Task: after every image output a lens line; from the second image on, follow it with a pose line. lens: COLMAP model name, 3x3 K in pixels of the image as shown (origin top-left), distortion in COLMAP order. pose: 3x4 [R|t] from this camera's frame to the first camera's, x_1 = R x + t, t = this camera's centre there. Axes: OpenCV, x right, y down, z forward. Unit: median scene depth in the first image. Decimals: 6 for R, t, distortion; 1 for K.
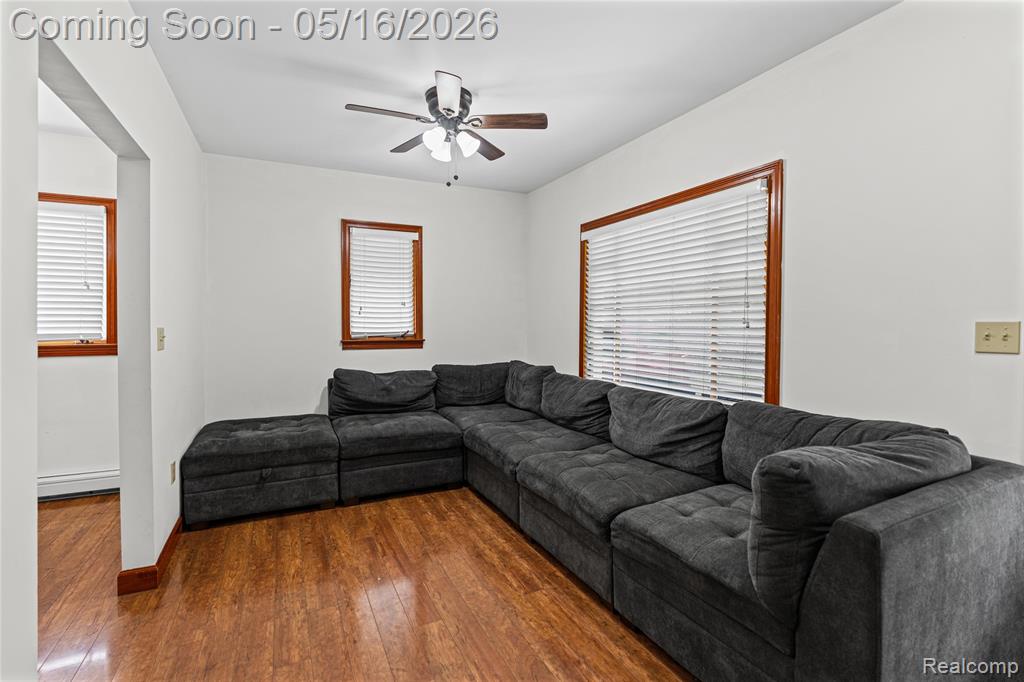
lens RADIAL K [[462.6, 0, 512.5], [0, 462.6, 339.3], [0, 0, 1]] dist [-0.018188, 0.006665]
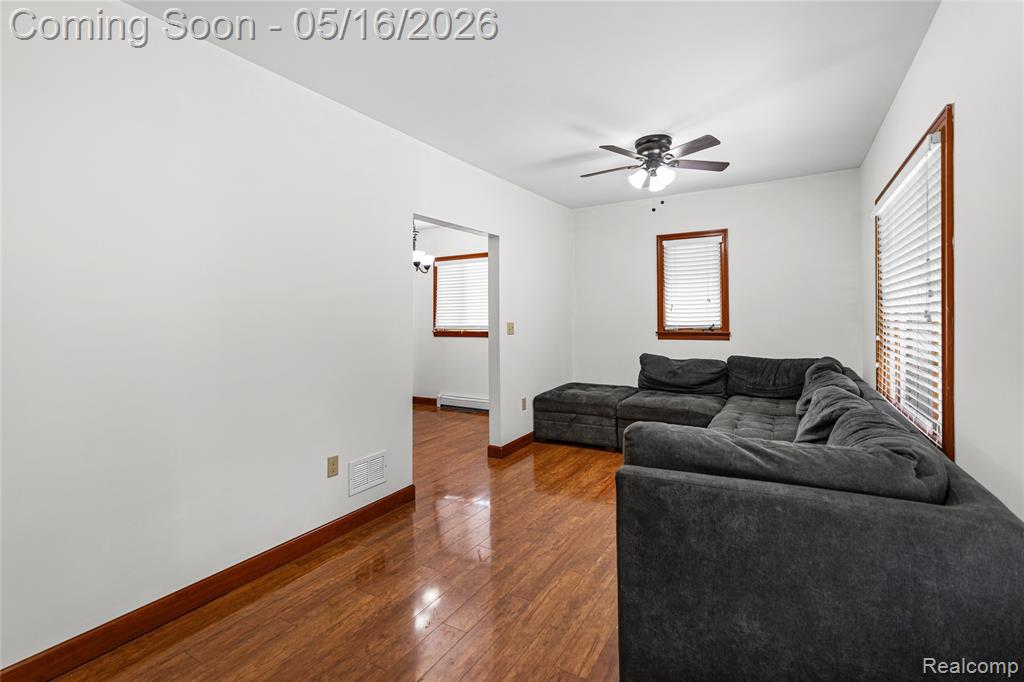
lens RADIAL K [[462.6, 0, 521.1], [0, 462.6, 324.1], [0, 0, 1]] dist [-0.018188, 0.006665]
pose [[0.555897, 0.002623, -0.831247, 0.500629], [-0.016582, 0.999831, -0.007934, -0.002302], [0.831086, 0.018195, 0.555846, -0.007374]]
